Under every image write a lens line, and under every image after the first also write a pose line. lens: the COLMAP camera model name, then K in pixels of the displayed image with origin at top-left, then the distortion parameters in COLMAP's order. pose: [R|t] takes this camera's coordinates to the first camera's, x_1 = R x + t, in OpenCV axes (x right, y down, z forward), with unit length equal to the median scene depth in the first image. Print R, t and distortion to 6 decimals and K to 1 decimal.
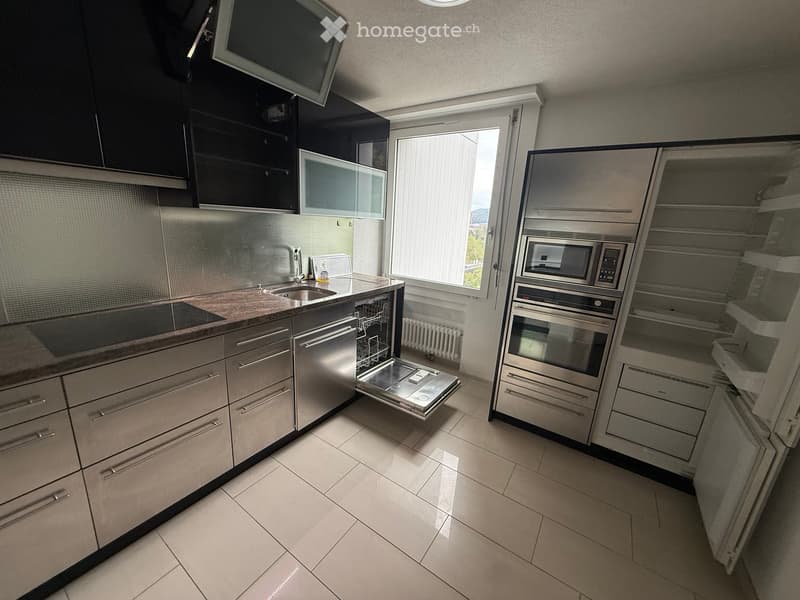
lens RADIAL K [[317.4, 0, 398.4], [0, 317.4, 301.2], [0, 0, 1]] dist [-0.003386, -0.000001]
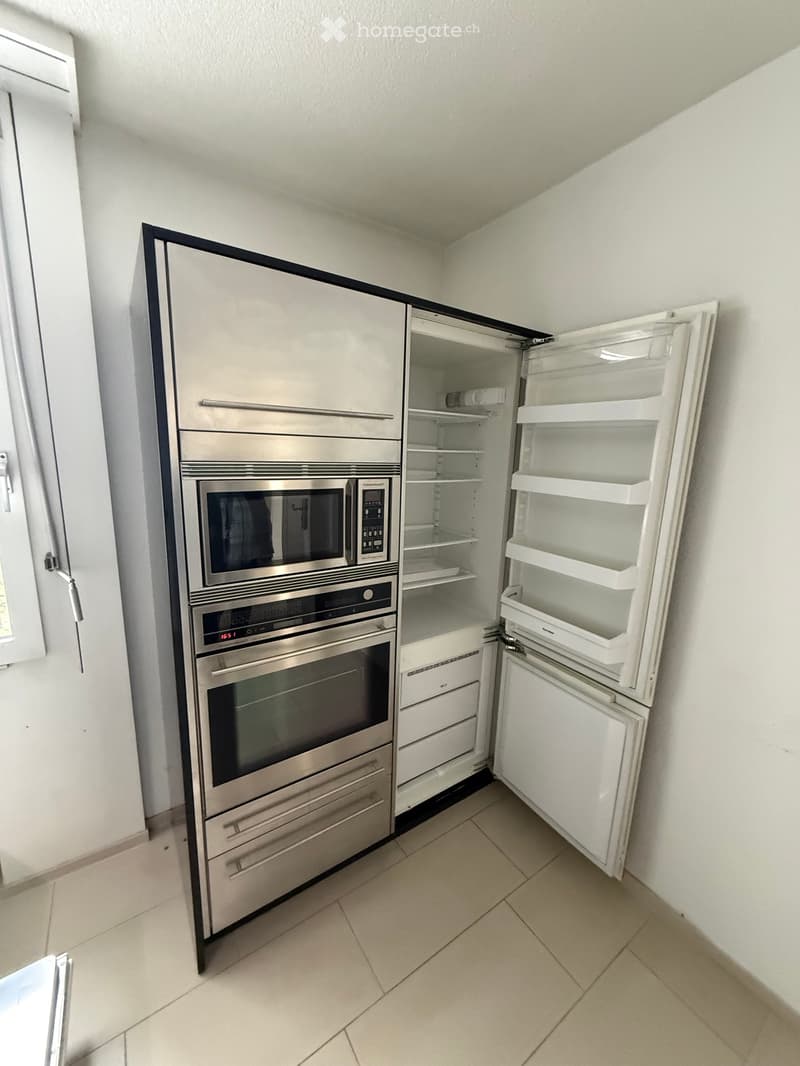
lens RADIAL K [[422.9, 0, 403.1], [0, 422.9, 528.1], [0, 0, 1]] dist [-0.003386, -0.000001]
pose [[0.376635, -0.222284, 0.899297, 0.058506], [0.222550, 0.964065, 0.145087, -0.188492], [-0.899232, 0.145494, 0.412570, 0.663174]]
